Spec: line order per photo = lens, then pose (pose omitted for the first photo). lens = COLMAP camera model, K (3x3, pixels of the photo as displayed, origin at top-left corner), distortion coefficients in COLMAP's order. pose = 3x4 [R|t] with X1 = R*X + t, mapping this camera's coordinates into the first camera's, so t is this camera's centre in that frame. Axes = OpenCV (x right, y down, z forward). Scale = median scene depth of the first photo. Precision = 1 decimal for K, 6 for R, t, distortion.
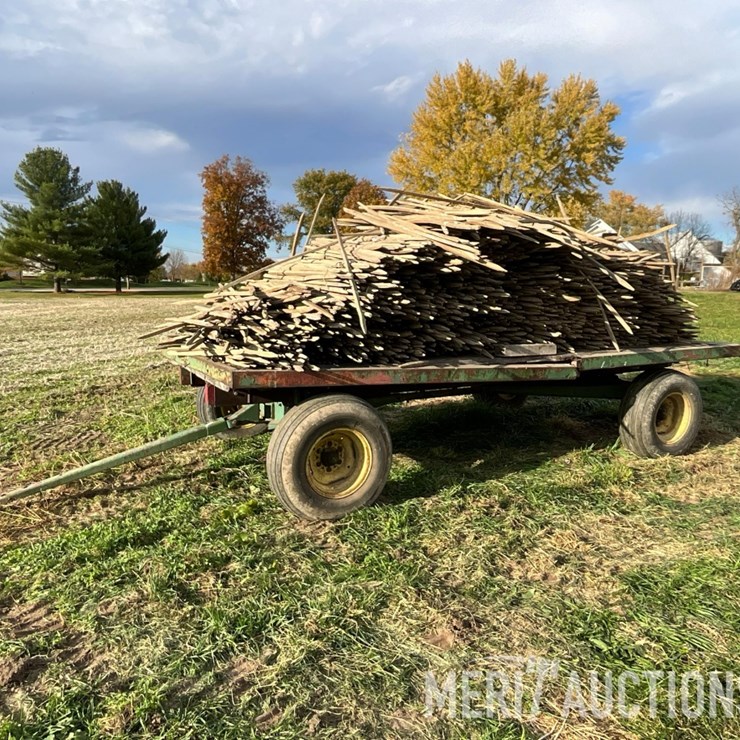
lens RADIAL K [[615.1, 0, 370.0], [0, 615.1, 370.0], [0, 0, 1]] dist [0.001711, -0.014106]
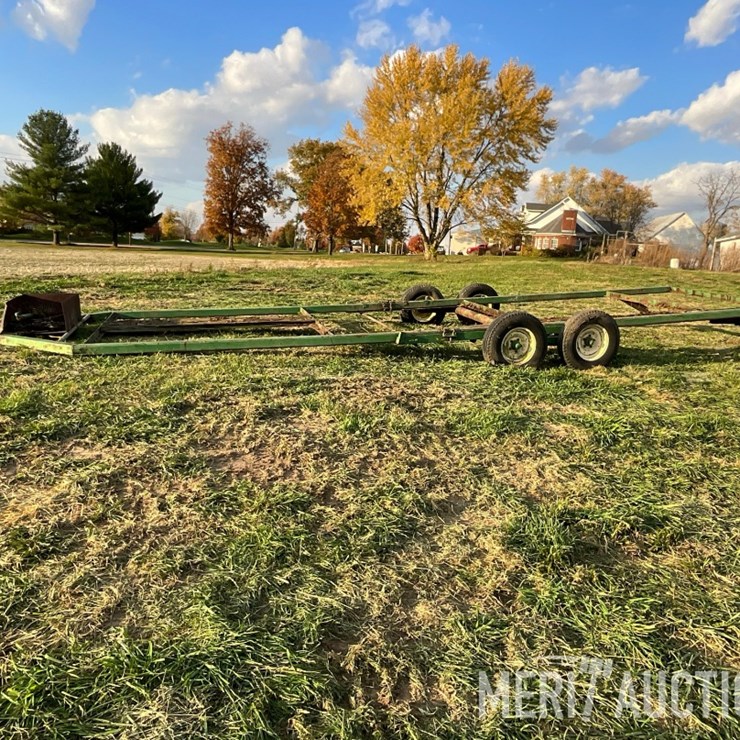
lens RADIAL K [[601.1, 0, 370.0], [0, 601.1, 370.0], [0, 0, 1]] dist [-0.012997, -0.007824]
pose [[0.998193, 0.048901, -0.034913, 0.087996], [-0.046974, 0.997434, 0.054031, 0.010987], [0.037465, -0.052294, 0.997929, -0.049658]]
